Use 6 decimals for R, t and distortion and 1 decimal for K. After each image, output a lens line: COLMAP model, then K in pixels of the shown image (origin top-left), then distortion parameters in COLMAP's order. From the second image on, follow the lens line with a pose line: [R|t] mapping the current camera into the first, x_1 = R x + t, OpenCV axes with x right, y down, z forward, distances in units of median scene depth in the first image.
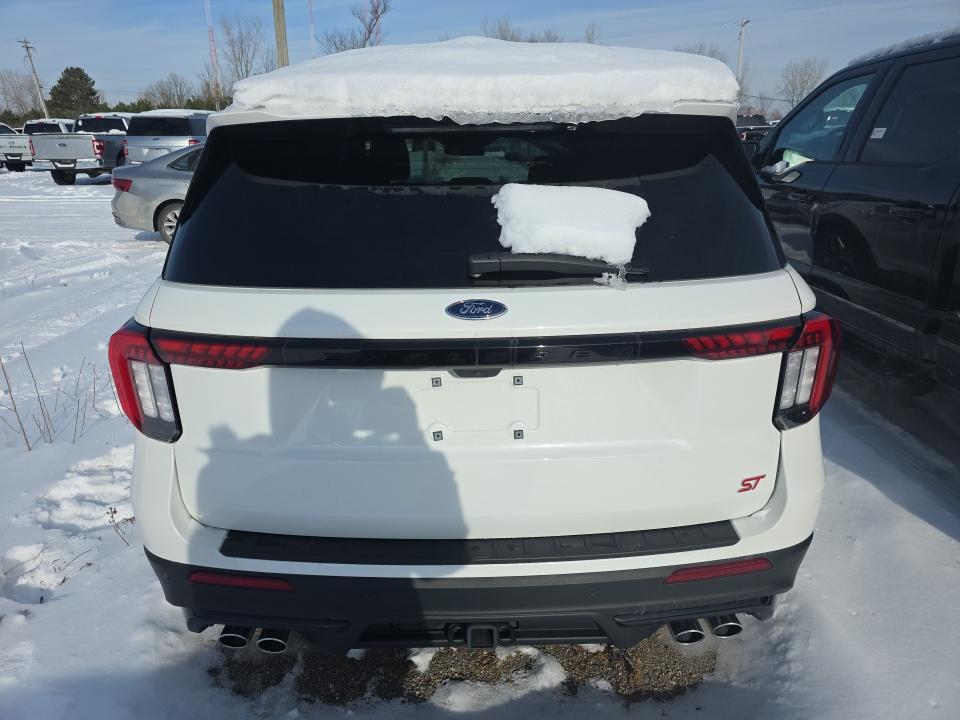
lens RADIAL K [[646.8, 0, 476.2], [0, 646.8, 365.8], [0, 0, 1]] dist [0.043470, -0.037556]
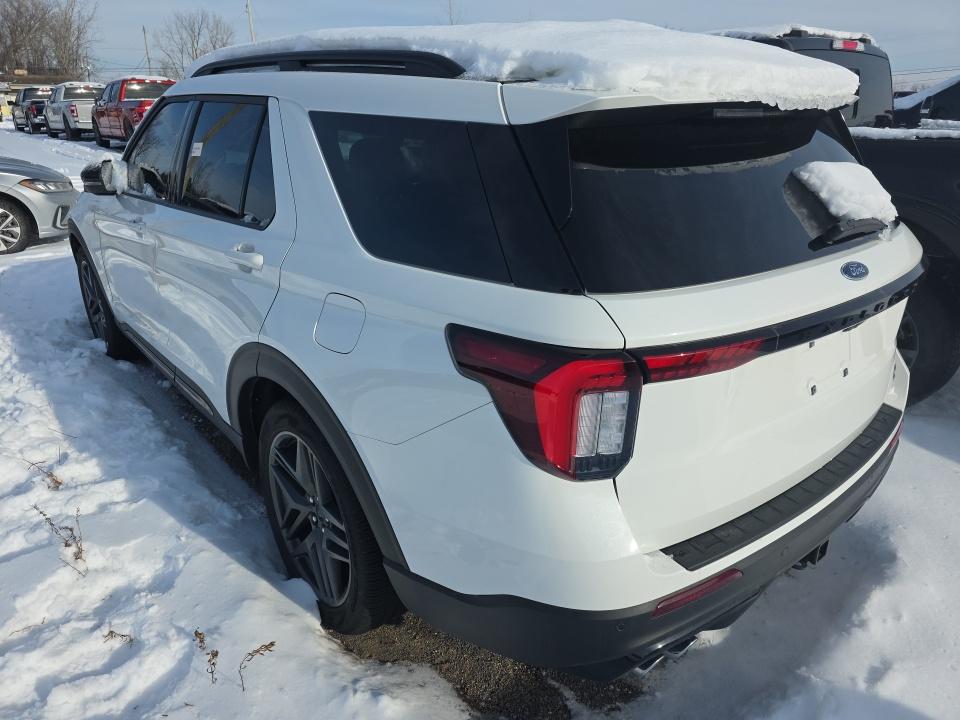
lens RADIAL K [[646.8, 0, 476.2], [0, 646.8, 365.8], [0, 0, 1]] dist [0.043470, -0.037556]
pose [[0.773305, -0.221511, 0.594081, -0.101671], [0.198300, 0.974477, 0.105224, -0.014494], [-0.602227, 0.036436, 0.797493, 0.038684]]
